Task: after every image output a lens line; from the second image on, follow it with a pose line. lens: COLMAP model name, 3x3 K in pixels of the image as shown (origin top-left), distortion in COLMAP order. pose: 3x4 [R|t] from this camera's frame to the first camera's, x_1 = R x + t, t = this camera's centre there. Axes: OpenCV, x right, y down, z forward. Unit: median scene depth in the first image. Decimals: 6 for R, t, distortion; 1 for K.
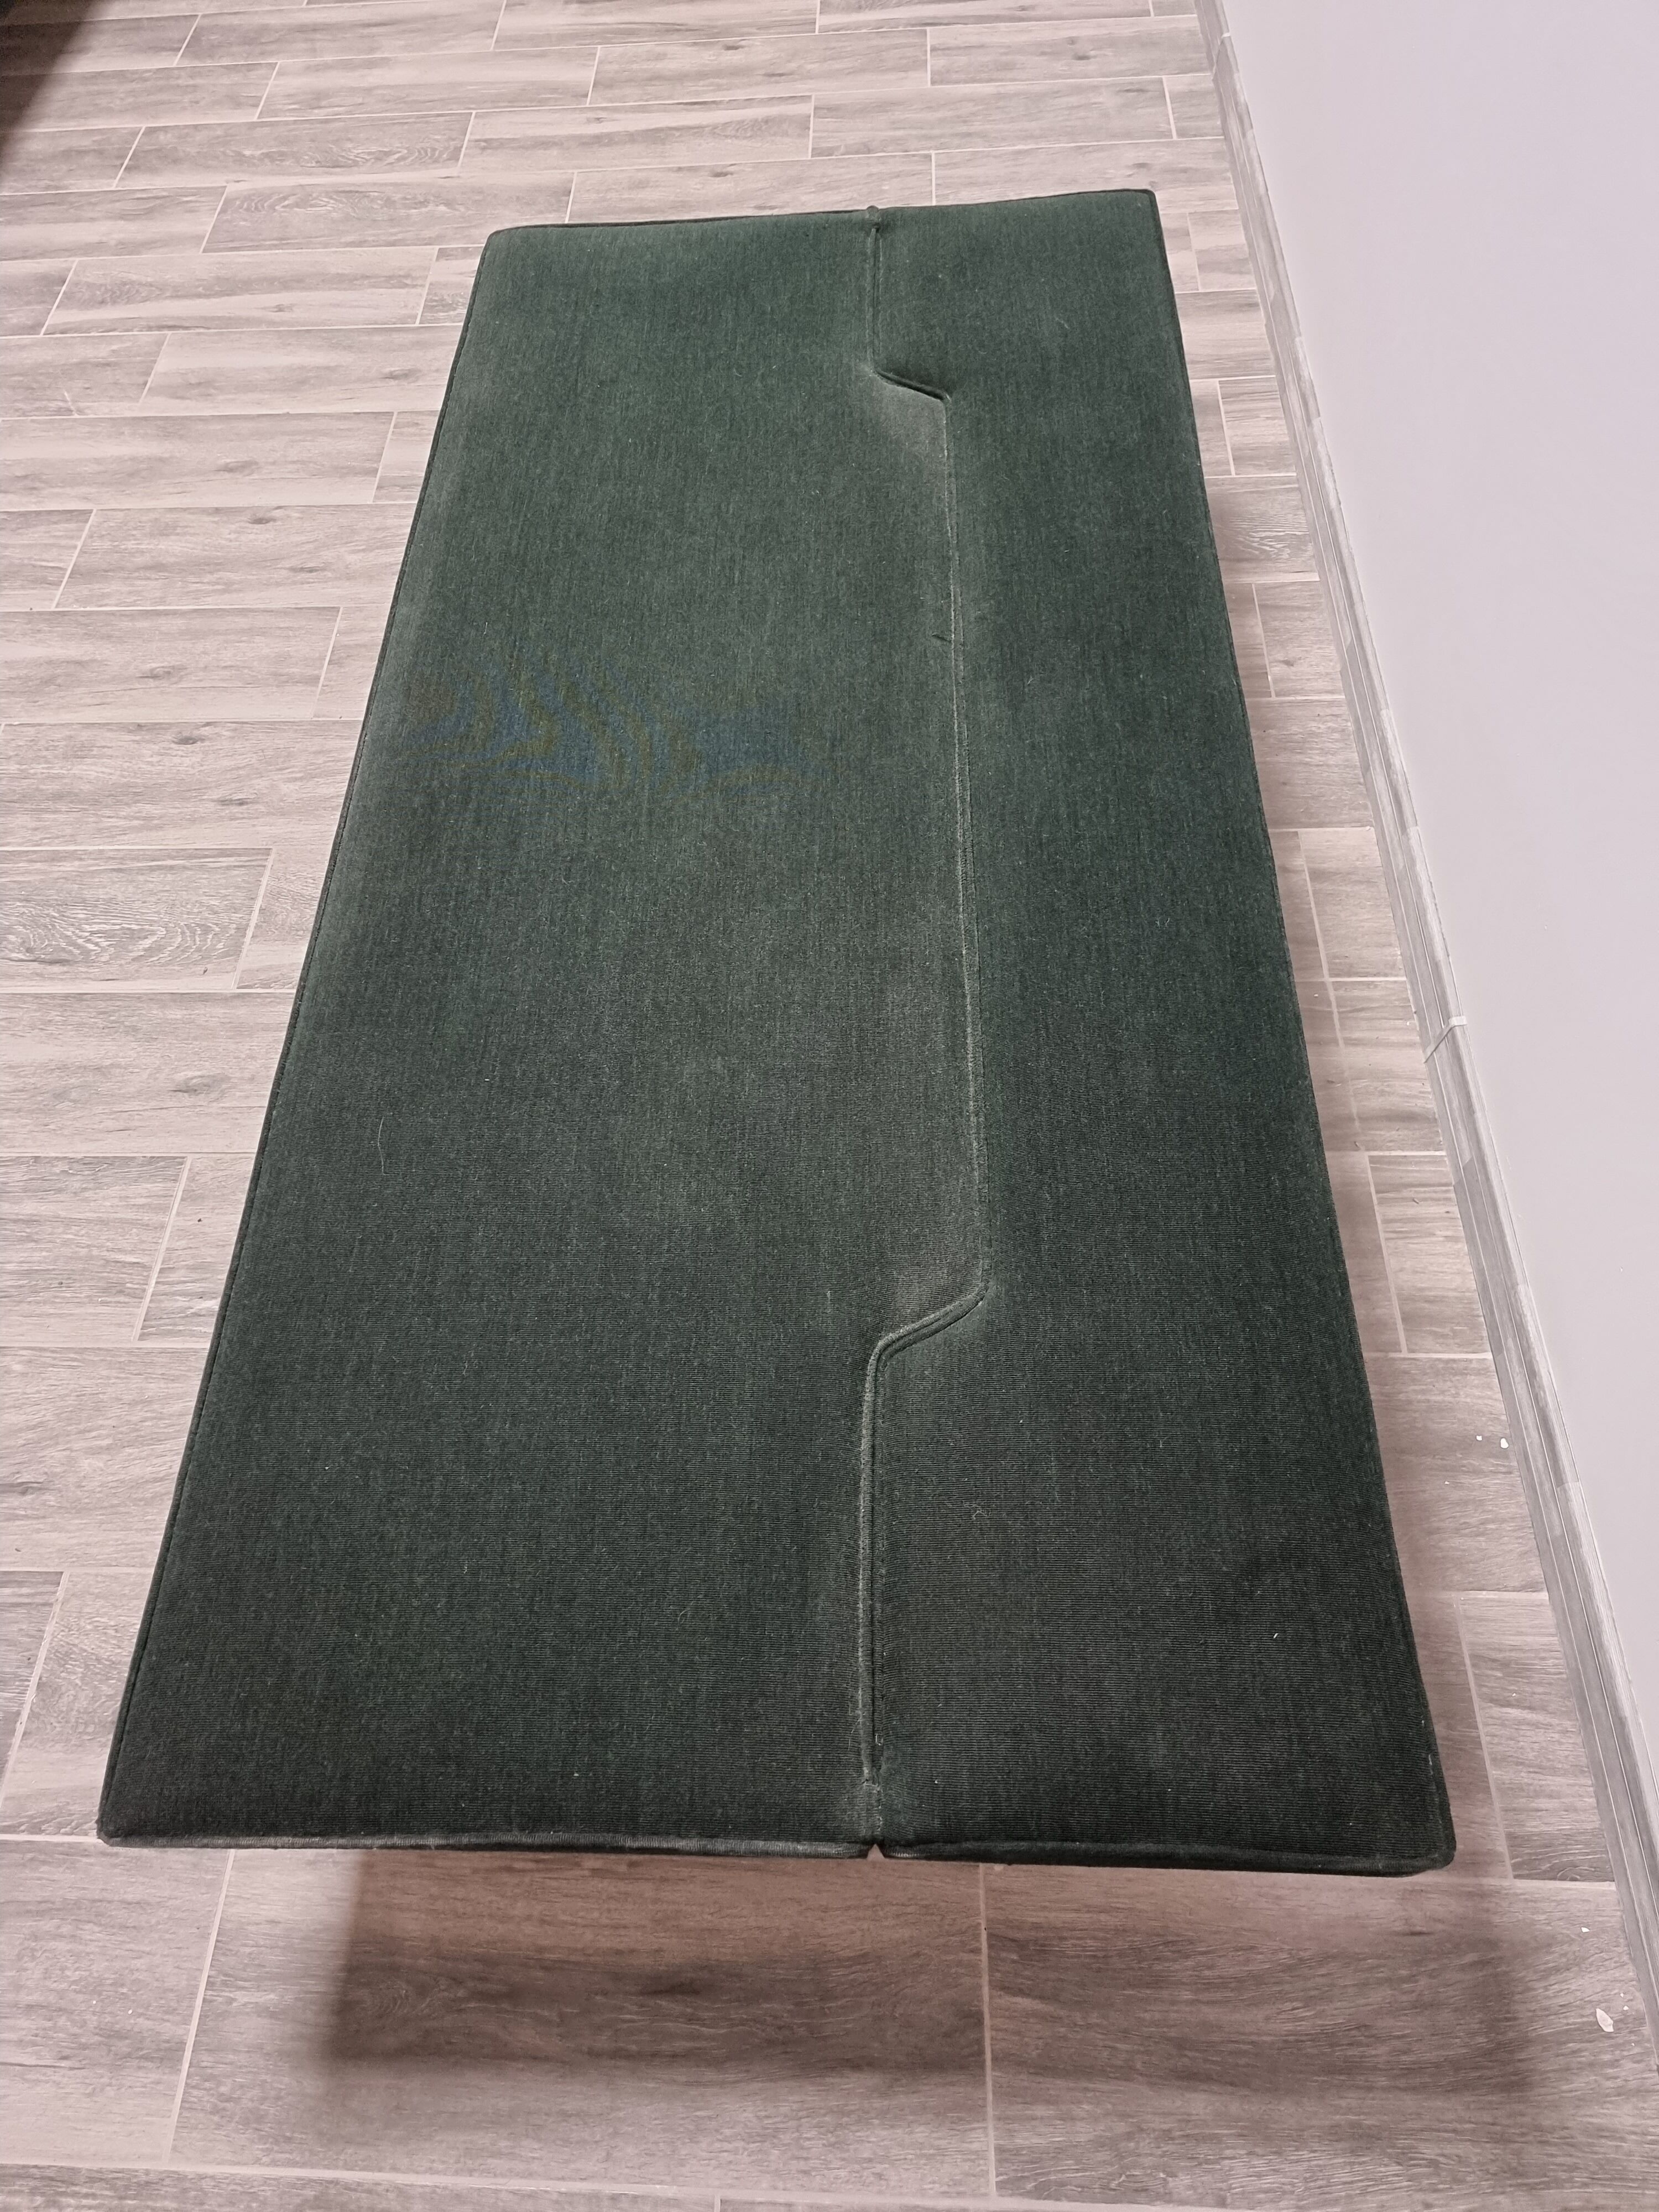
lens RADIAL K [[1549.4, 0, 829.5], [0, 1549.4, 1106.0], [0, 0, 1]] dist [0.067205, -0.055726]
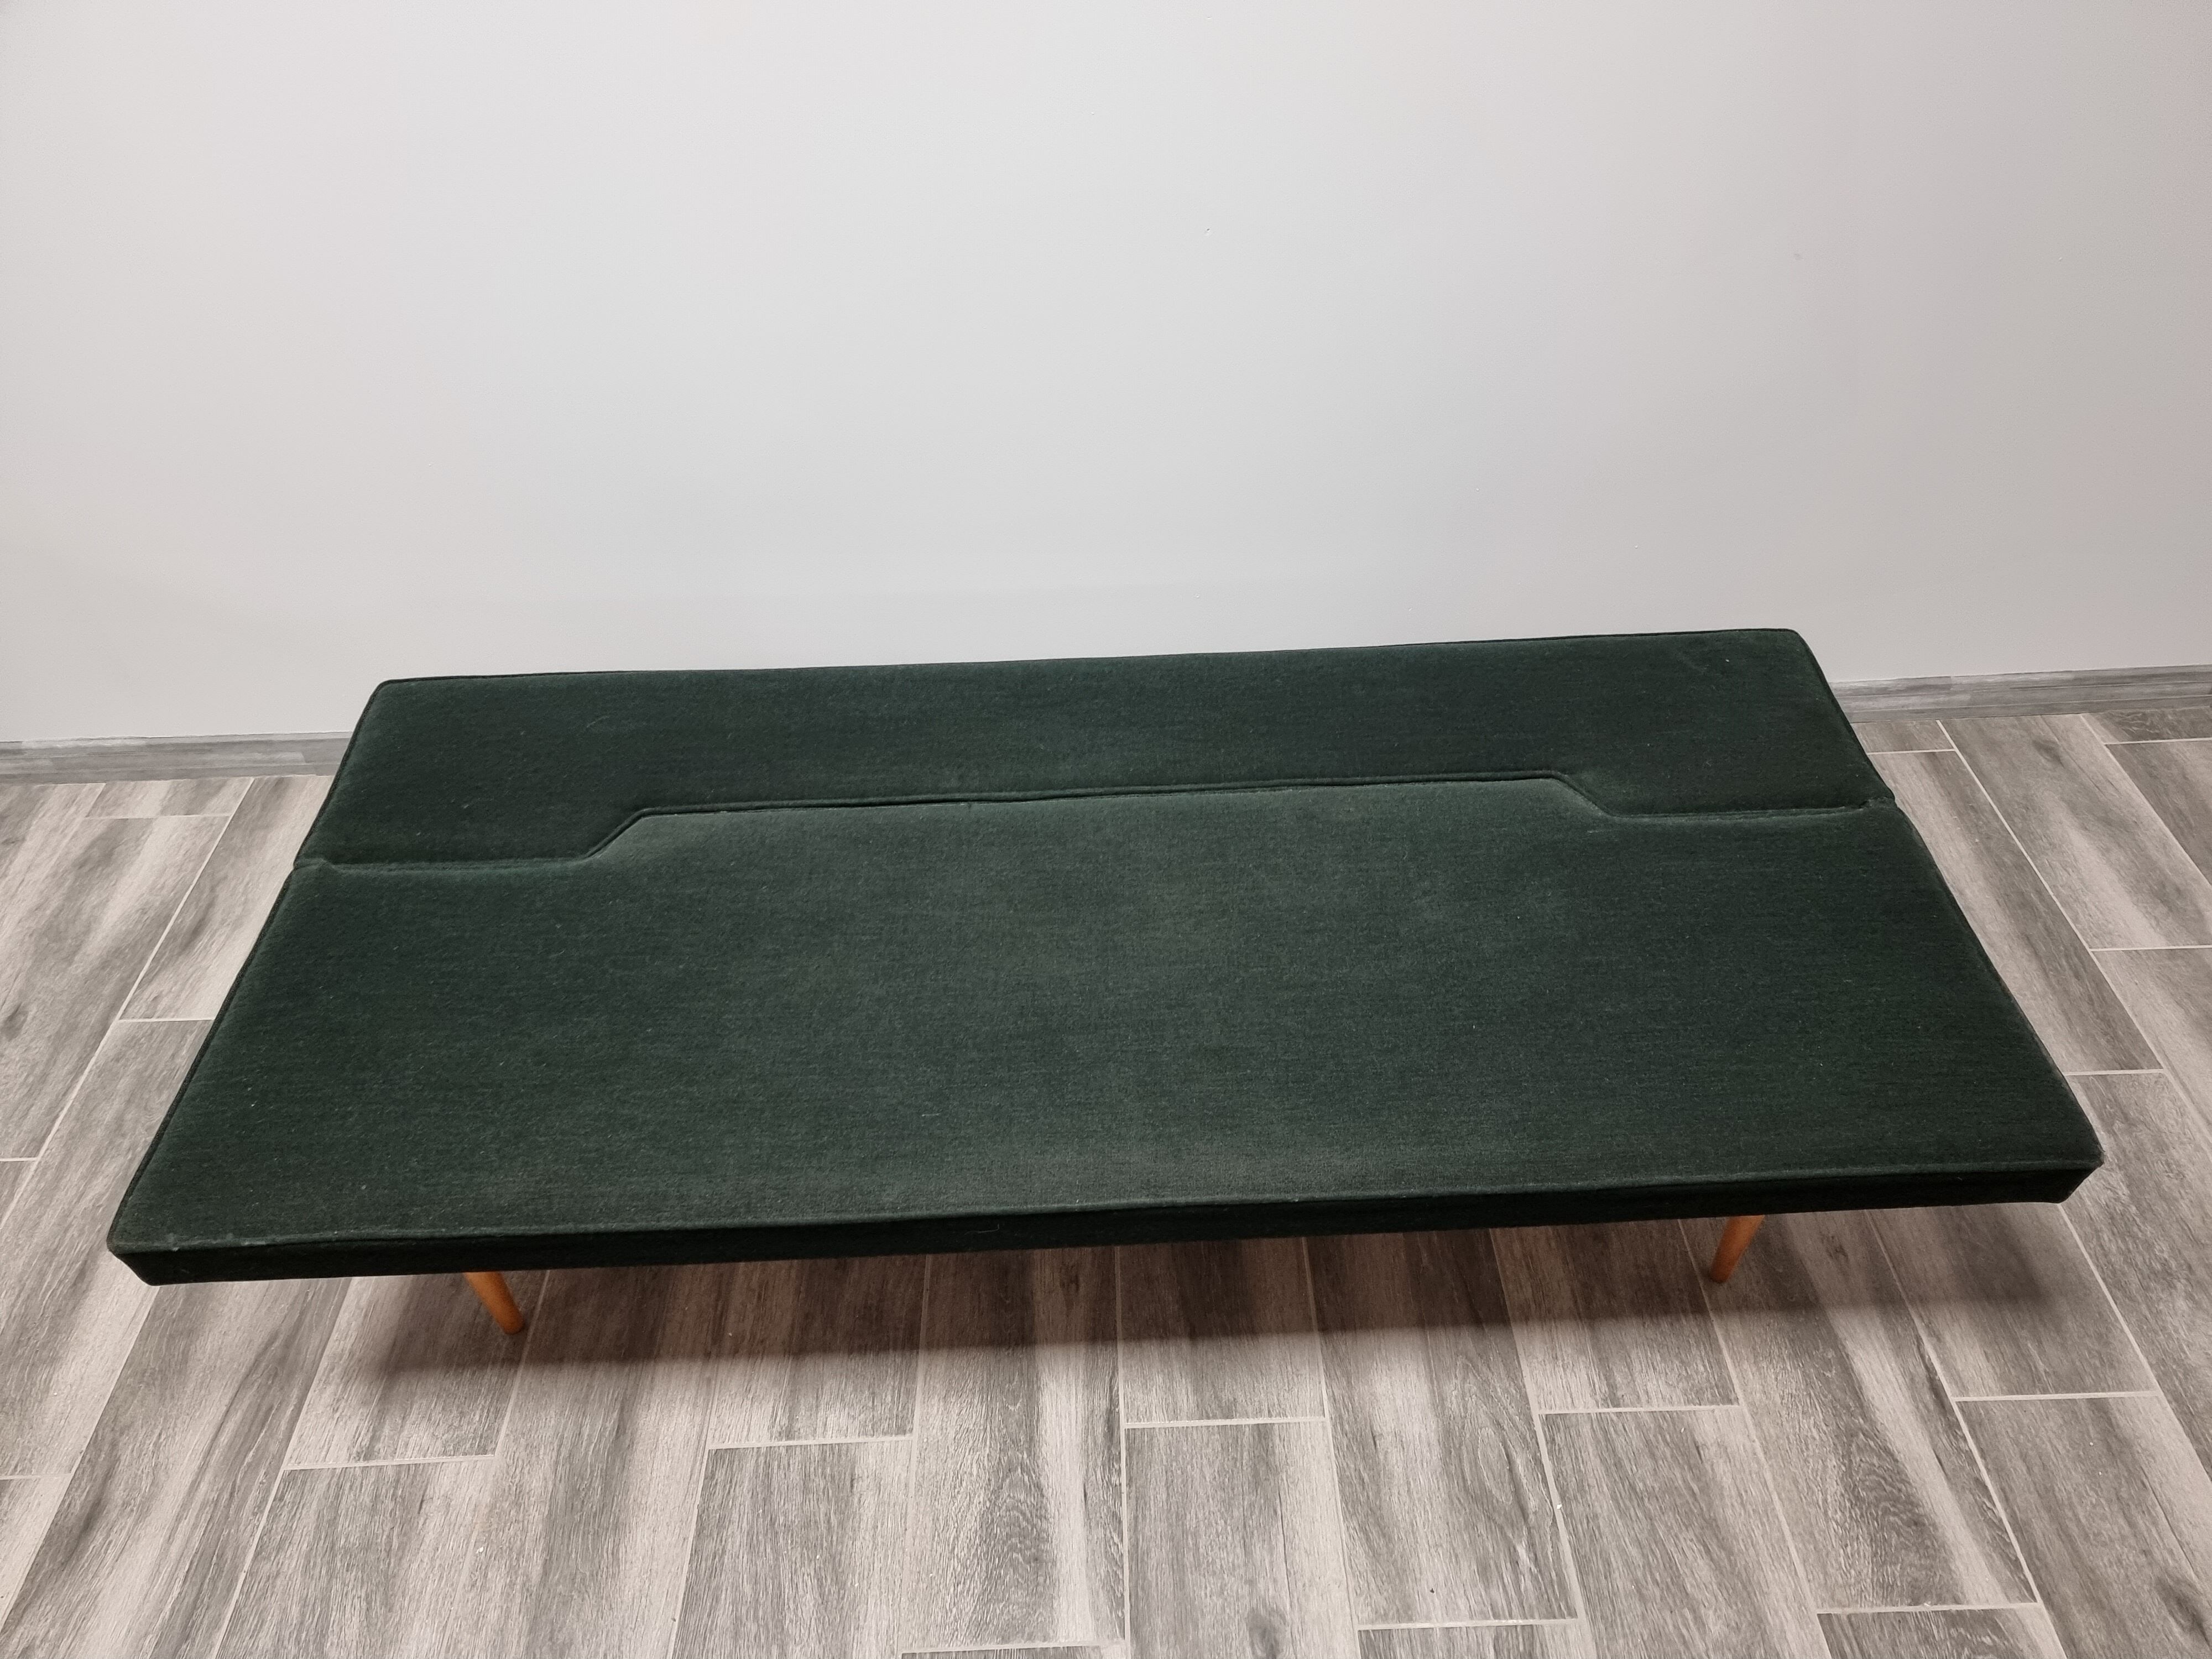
lens RADIAL K [[1546.7, 0, 1101.1], [0, 1546.7, 828.4], [0, 0, 1]] dist [0.087518, -0.074616]
pose [[-0.053904, -0.635070, 0.770571, -0.836930], [0.850962, 0.374545, 0.368211, -0.621933], [-0.522454, 0.675575, 0.520231, 0.302680]]
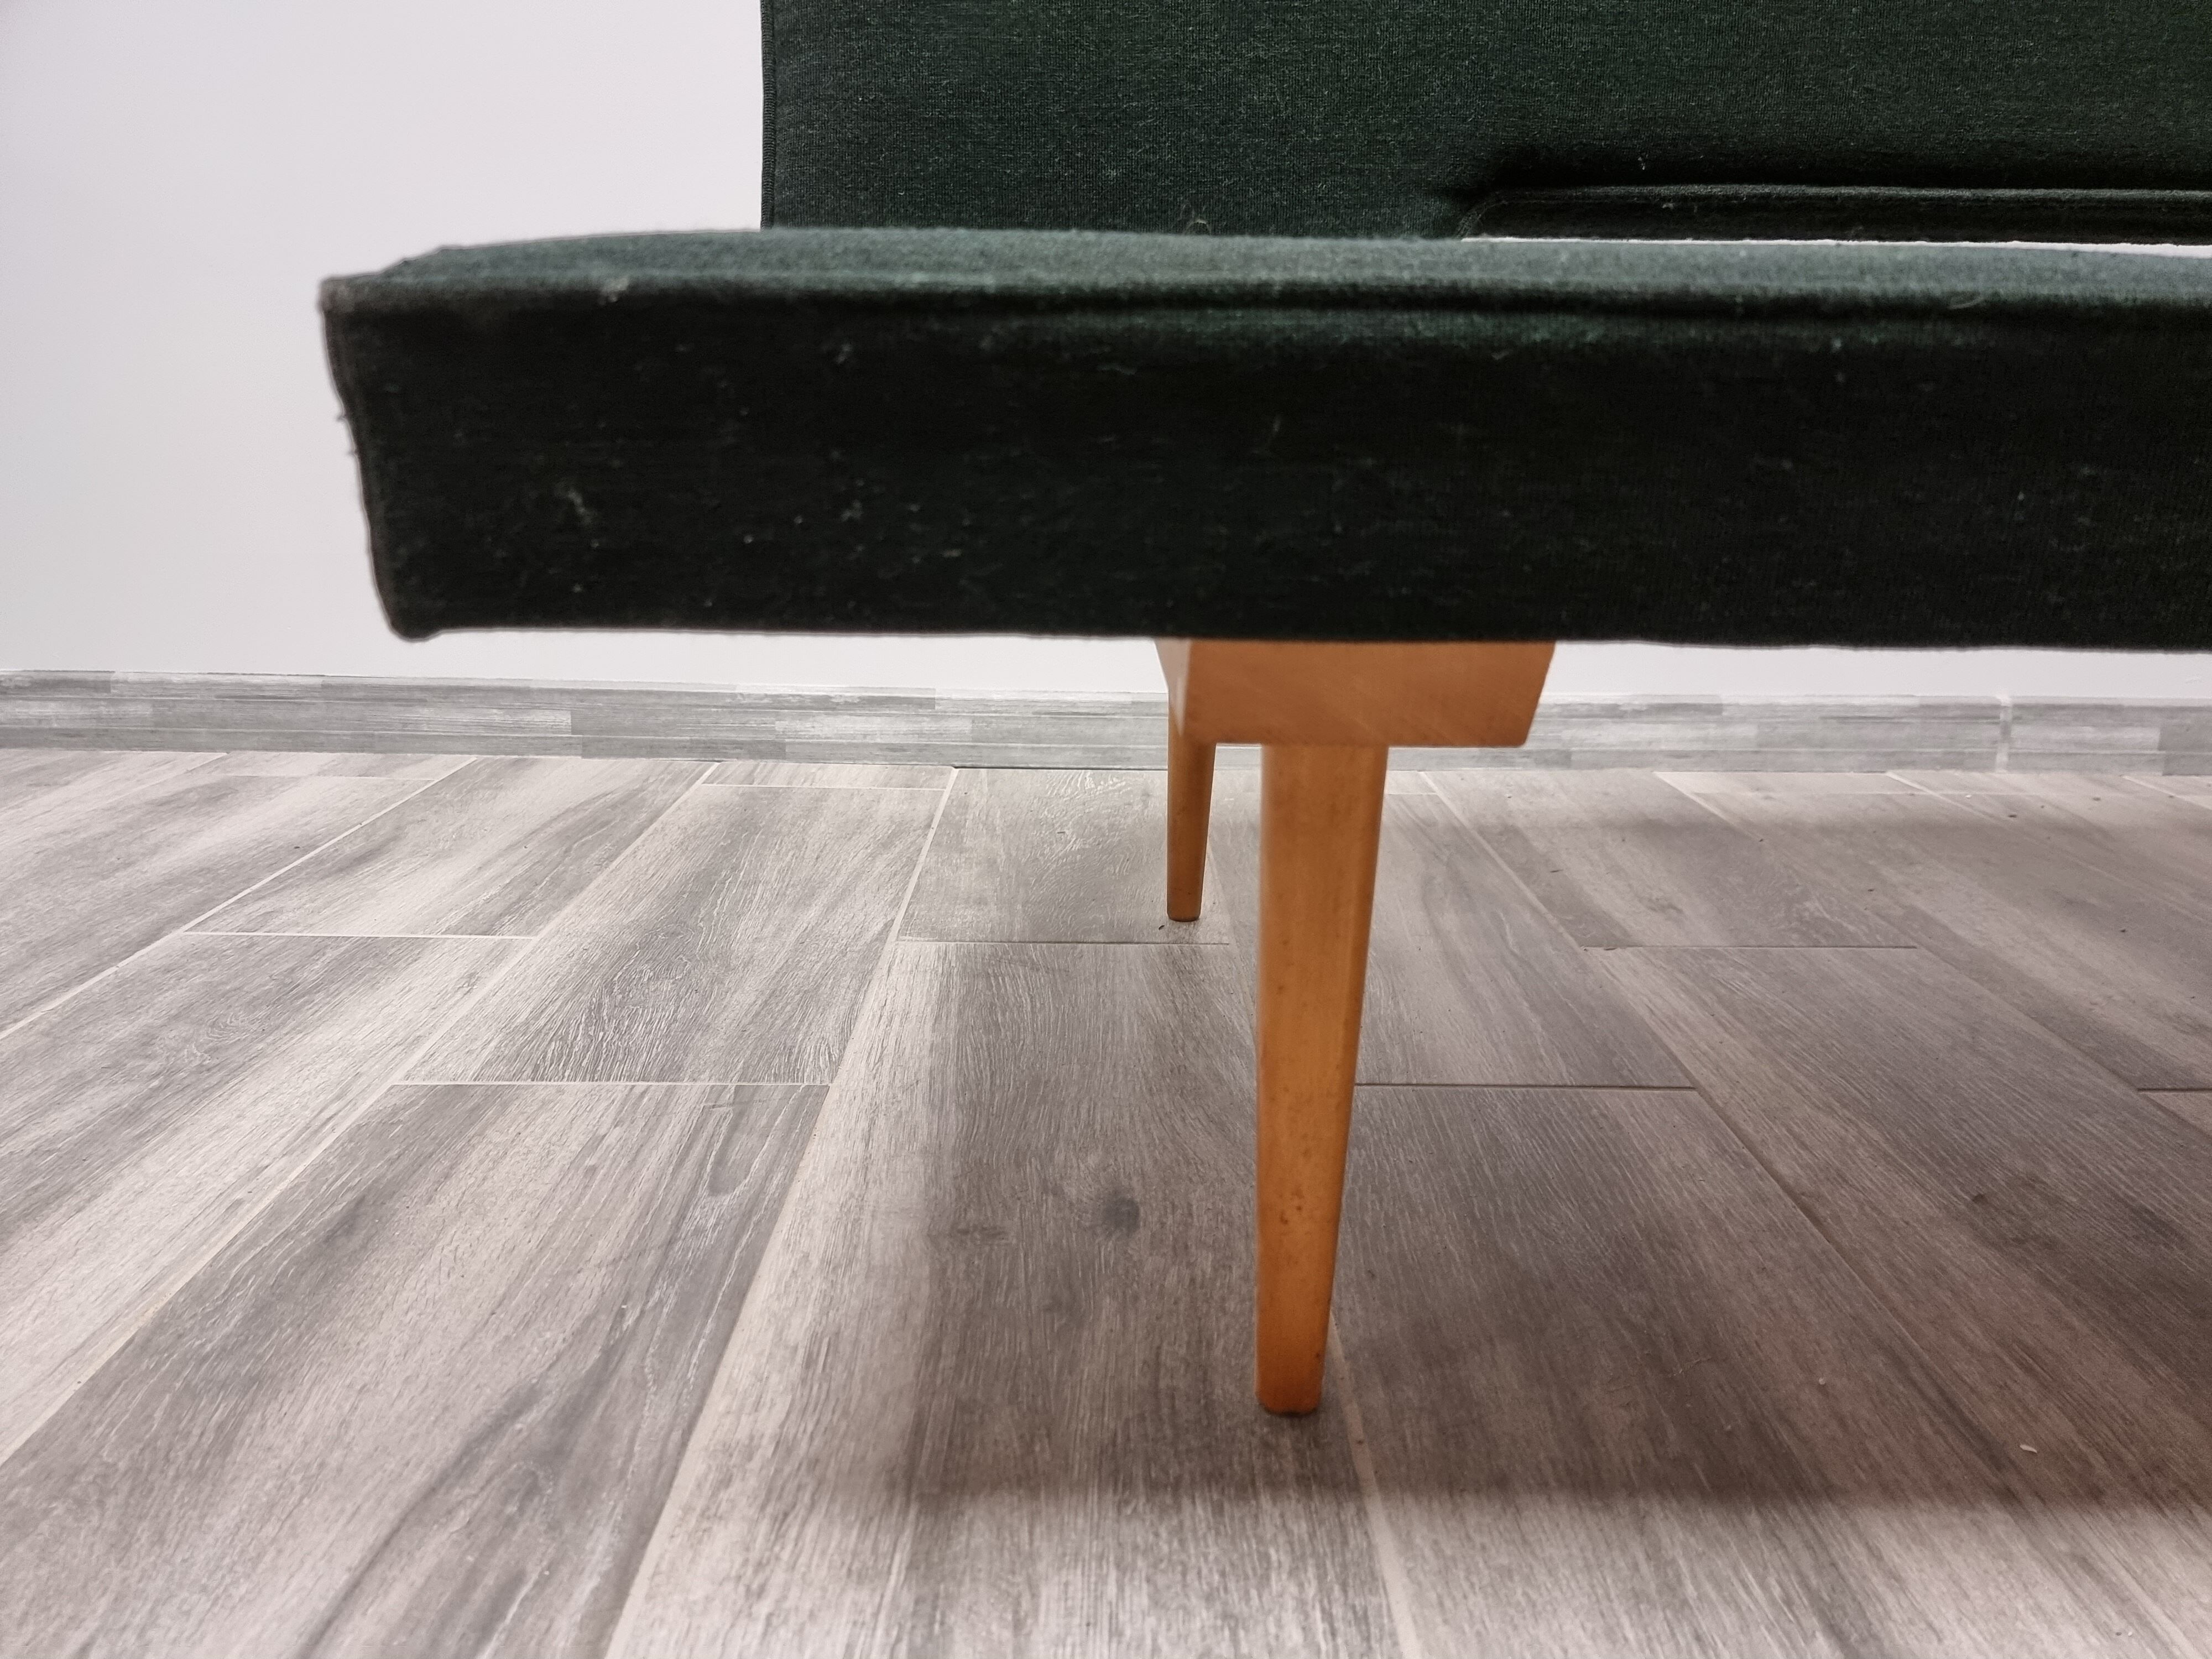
lens RADIAL K [[1549.4, 0, 1116.5], [0, 1549.4, 836.5], [0, 0, 1]] dist [0.067205, -0.055726]
pose [[-0.047080, -0.207961, 0.977003, -0.493038], [0.833869, 0.530316, 0.153064, -0.583865], [-0.549951, 0.821899, 0.148445, 1.190679]]
